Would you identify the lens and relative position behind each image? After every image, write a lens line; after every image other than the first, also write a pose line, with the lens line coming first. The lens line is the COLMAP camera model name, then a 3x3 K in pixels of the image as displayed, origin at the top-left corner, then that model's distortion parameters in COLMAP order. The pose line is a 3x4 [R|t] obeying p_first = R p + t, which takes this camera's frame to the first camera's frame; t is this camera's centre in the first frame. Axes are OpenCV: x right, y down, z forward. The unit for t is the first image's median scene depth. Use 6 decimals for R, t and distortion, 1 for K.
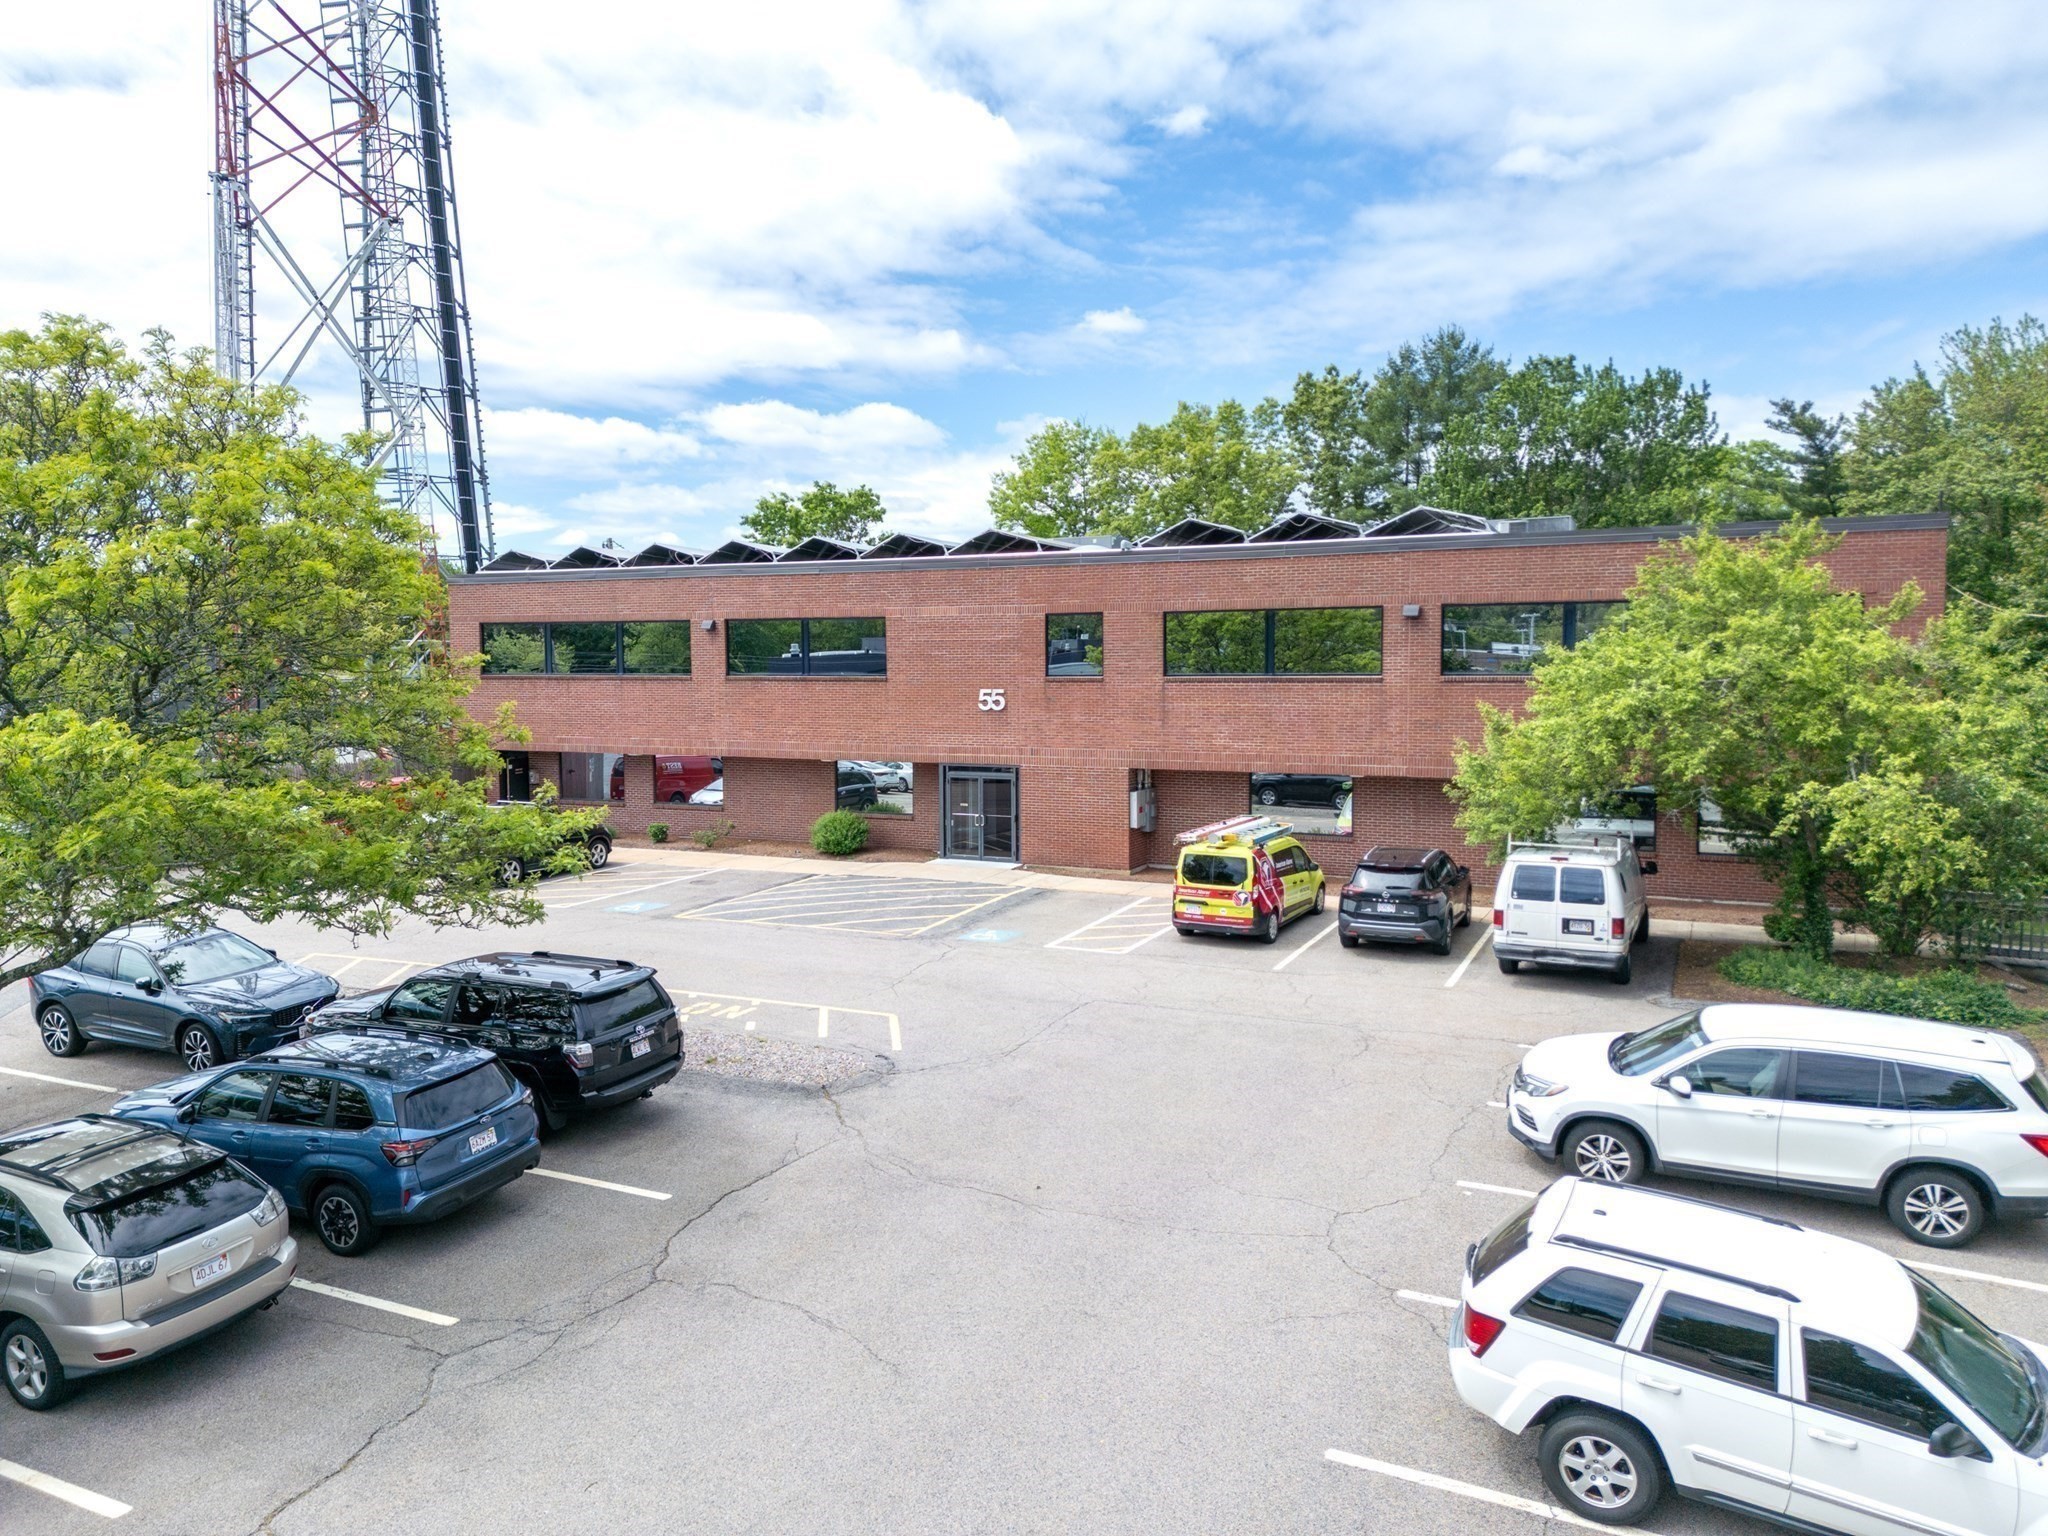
lens RADIAL K [[1449.4, 0, 1032.3], [0, 1449.4, 769.3], [0, 0, 1]] dist [0.051543, -0.003238]
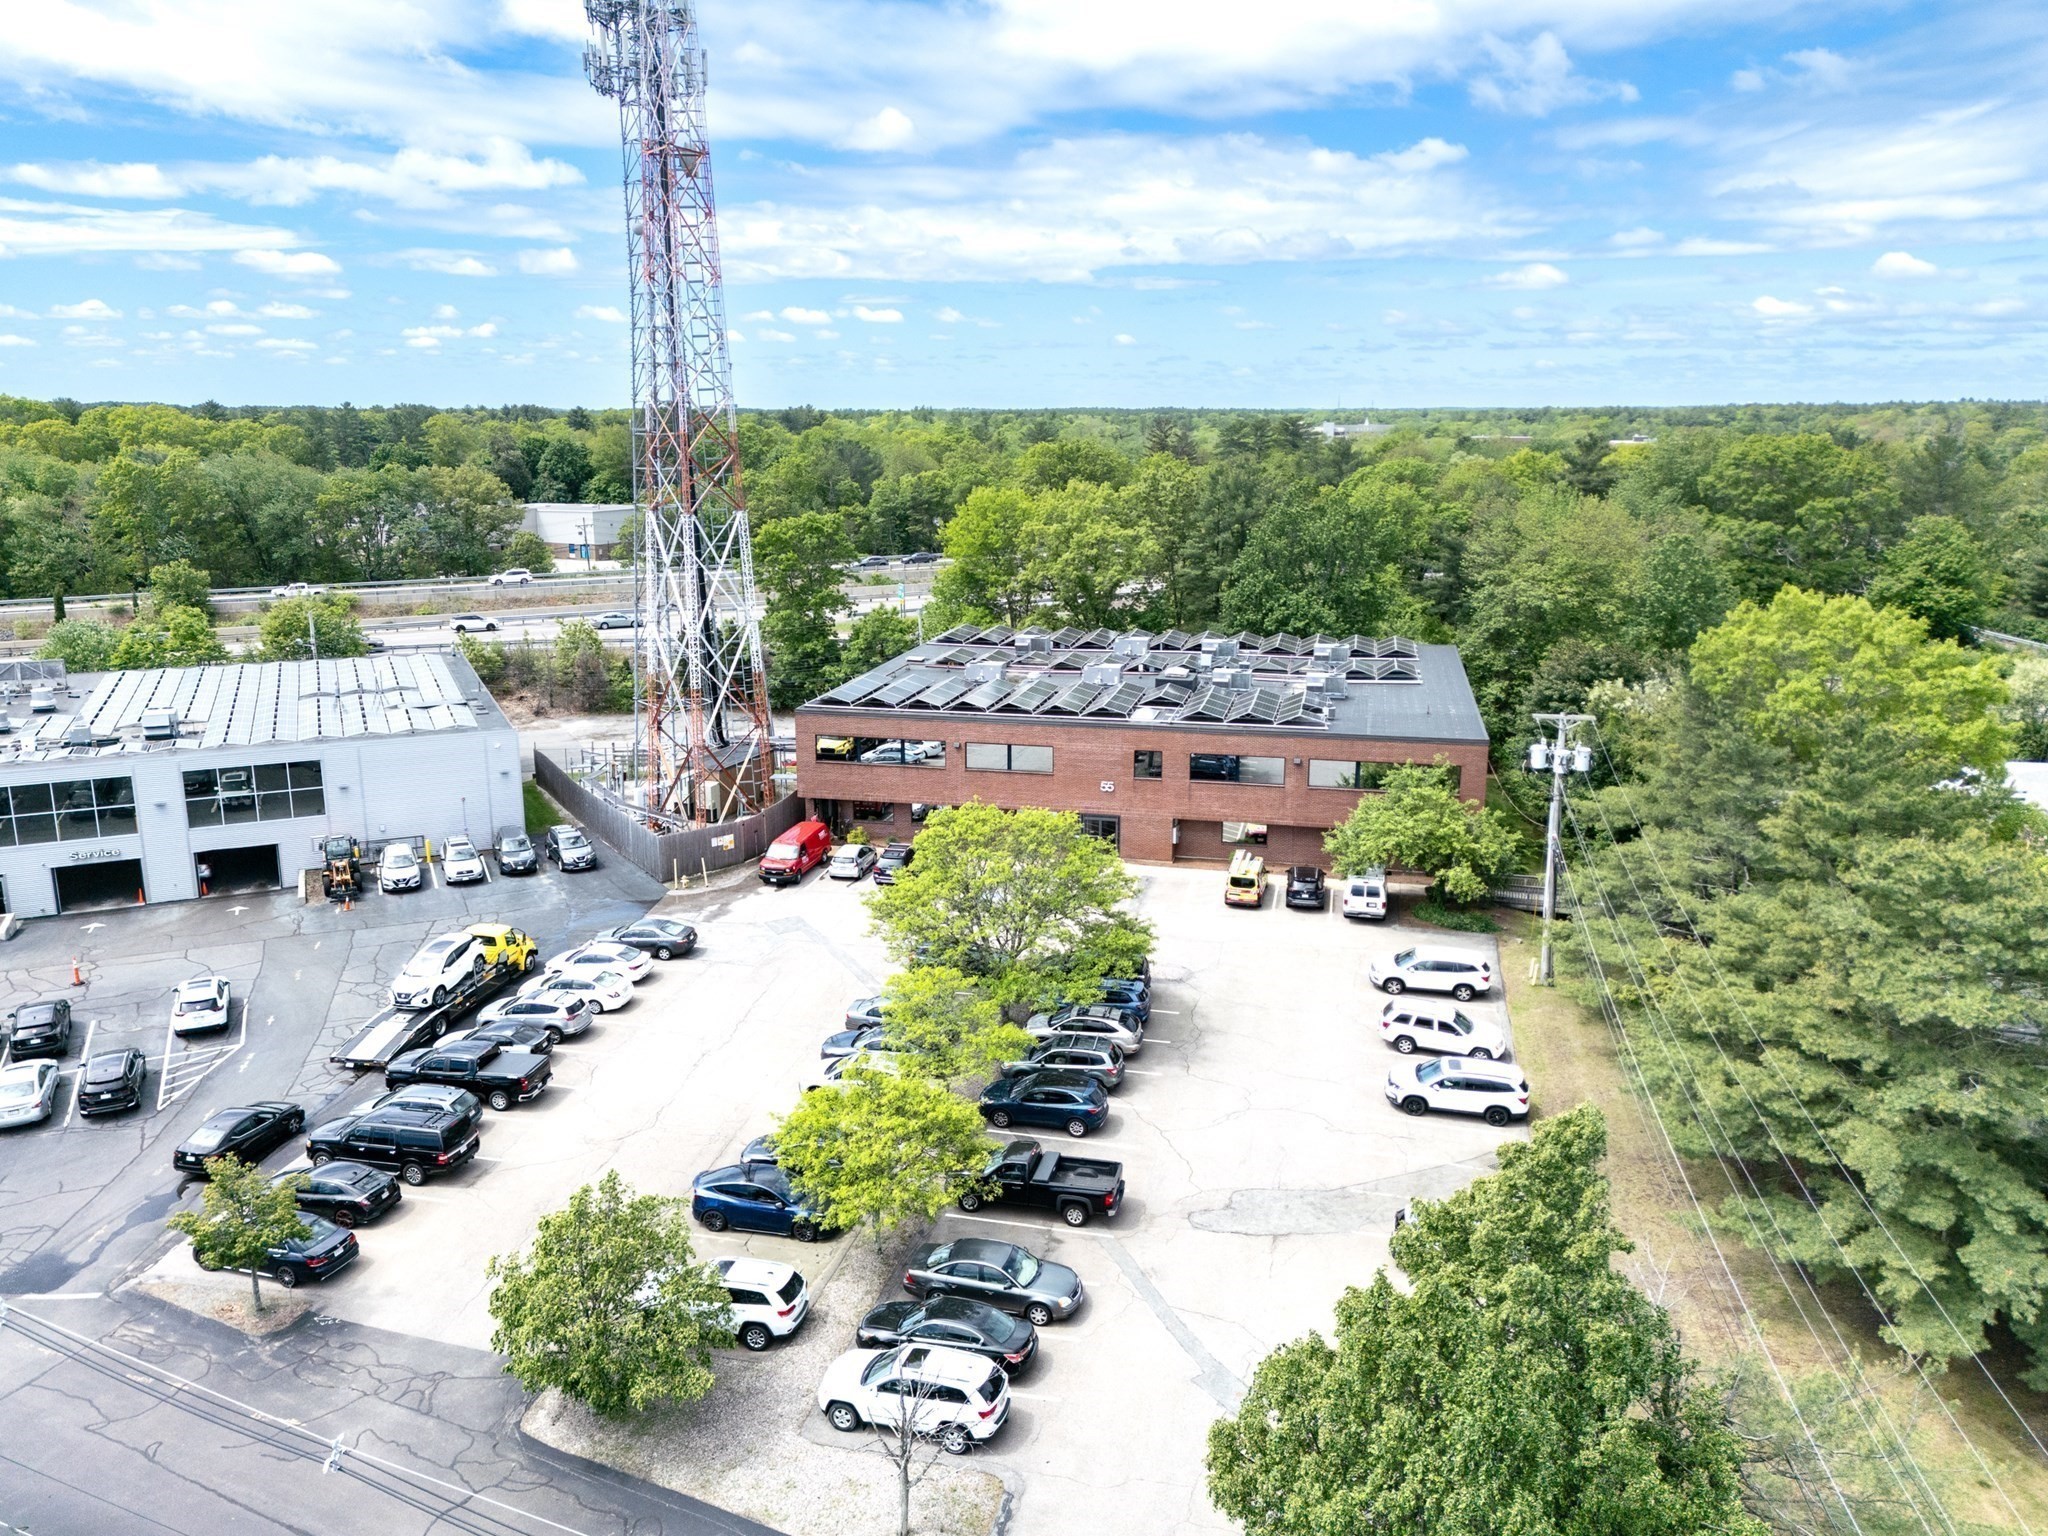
lens RADIAL K [[1508.6, 0, 1024.0], [0, 1508.6, 768.0], [0, 0, 1]] dist [0.052009, 0.001343]
pose [[0.975560, -0.035994, 0.216767, -1.090209], [0.002976, 0.988566, 0.150758, -0.706341], [-0.219715, -0.146429, 0.964512, -1.995284]]
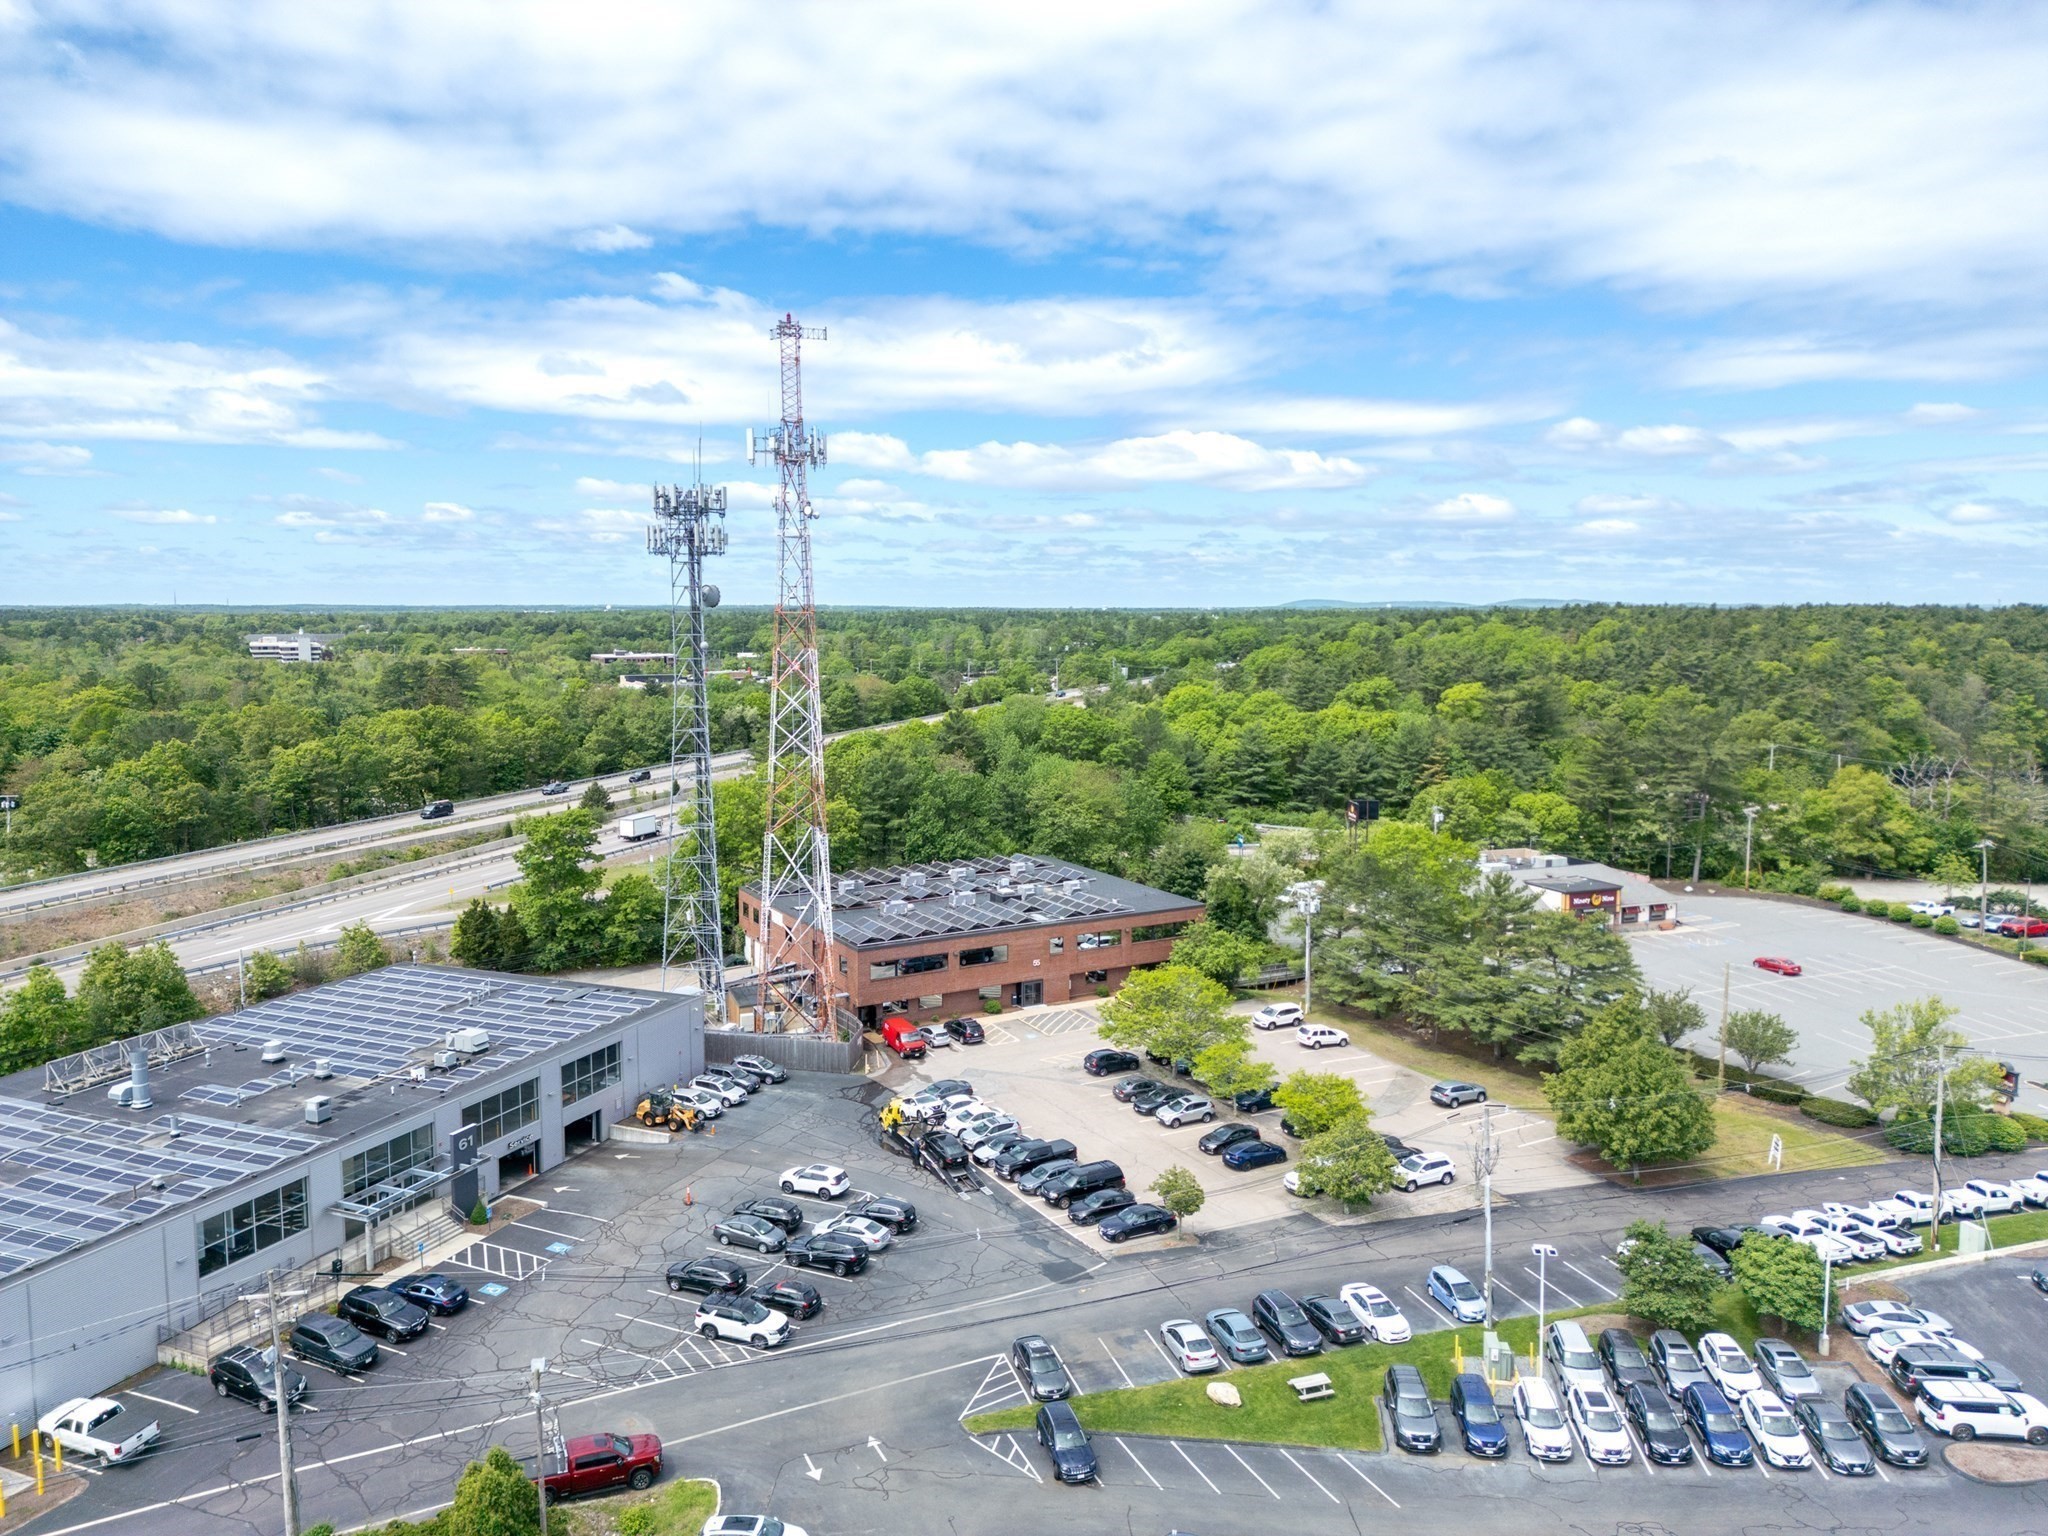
lens RADIAL K [[1449.4, 0, 1032.3], [0, 1449.4, 769.3], [0, 0, 1]] dist [0.051543, -0.003238]
pose [[0.576148, -0.081163, 0.813305, -5.127619], [0.057135, 0.996623, 0.058983, -1.298669], [-0.815346, 0.012486, 0.578840, -2.007919]]
